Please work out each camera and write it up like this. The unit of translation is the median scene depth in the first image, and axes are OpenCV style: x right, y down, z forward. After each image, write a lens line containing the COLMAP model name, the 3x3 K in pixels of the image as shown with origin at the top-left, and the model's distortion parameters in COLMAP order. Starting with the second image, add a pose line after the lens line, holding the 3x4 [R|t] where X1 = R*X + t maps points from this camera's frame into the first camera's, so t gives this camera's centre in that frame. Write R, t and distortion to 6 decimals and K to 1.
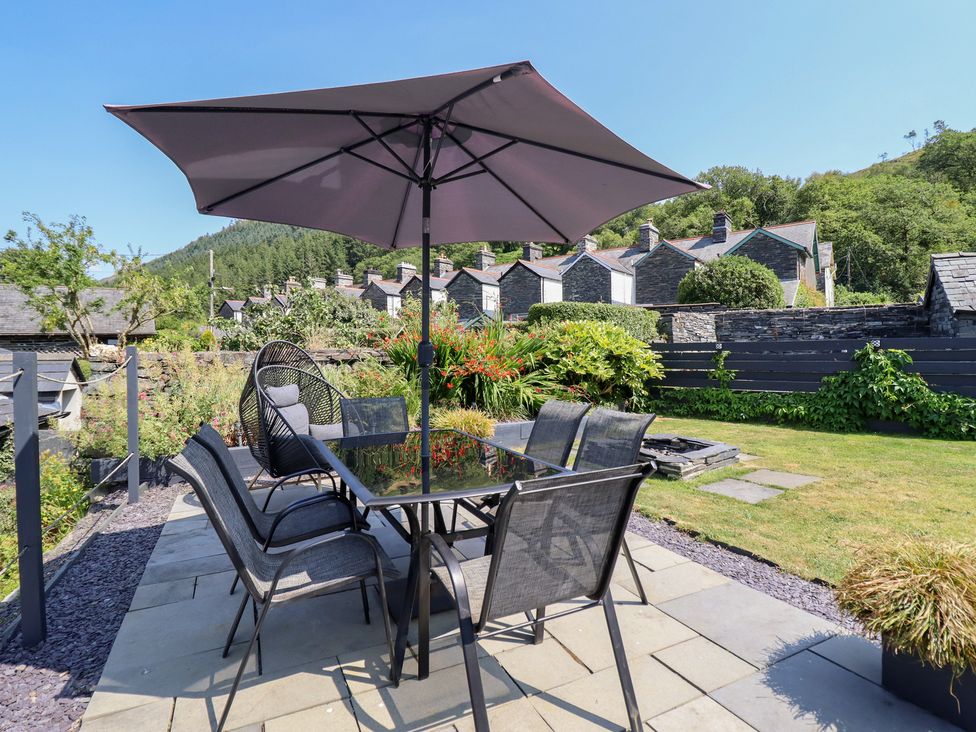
lens RADIAL K [[505.2, 0, 489.3], [0, 505.2, 354.8], [0, 0, 1]] dist [-0.000342, -0.014572]
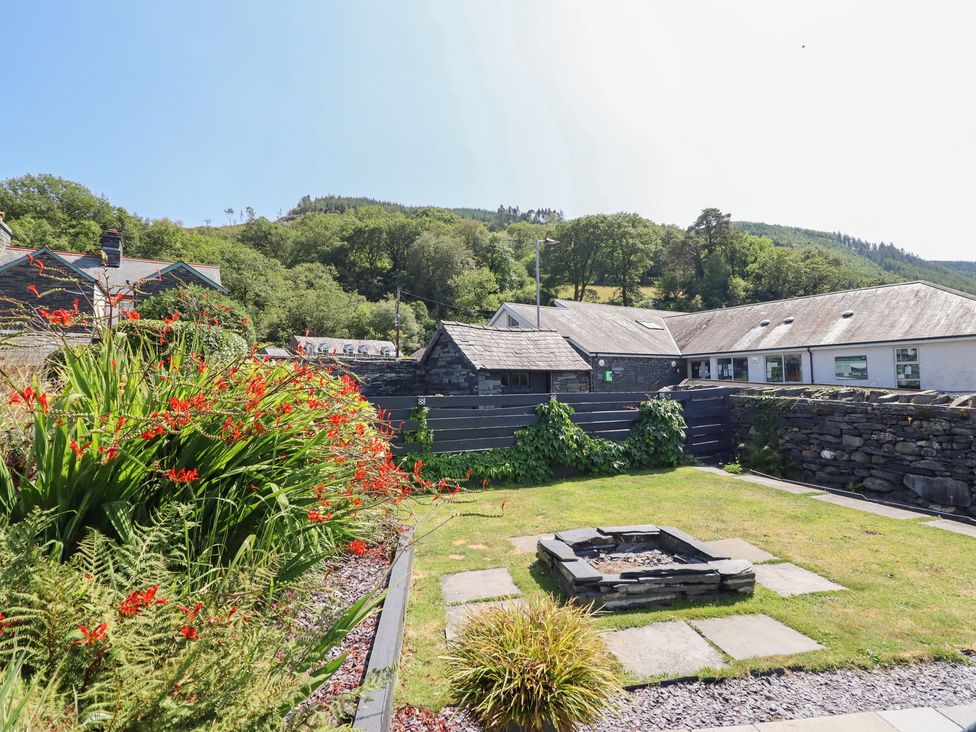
lens RADIAL K [[505.2, 0, 489.3], [0, 505.2, 354.8], [0, 0, 1]] dist [-0.000342, -0.014572]
pose [[0.381896, 0.066420, 0.921815, -0.174265], [0.014684, 0.996852, -0.077910, -0.017501], [-0.924089, 0.043290, 0.379719, 0.384470]]
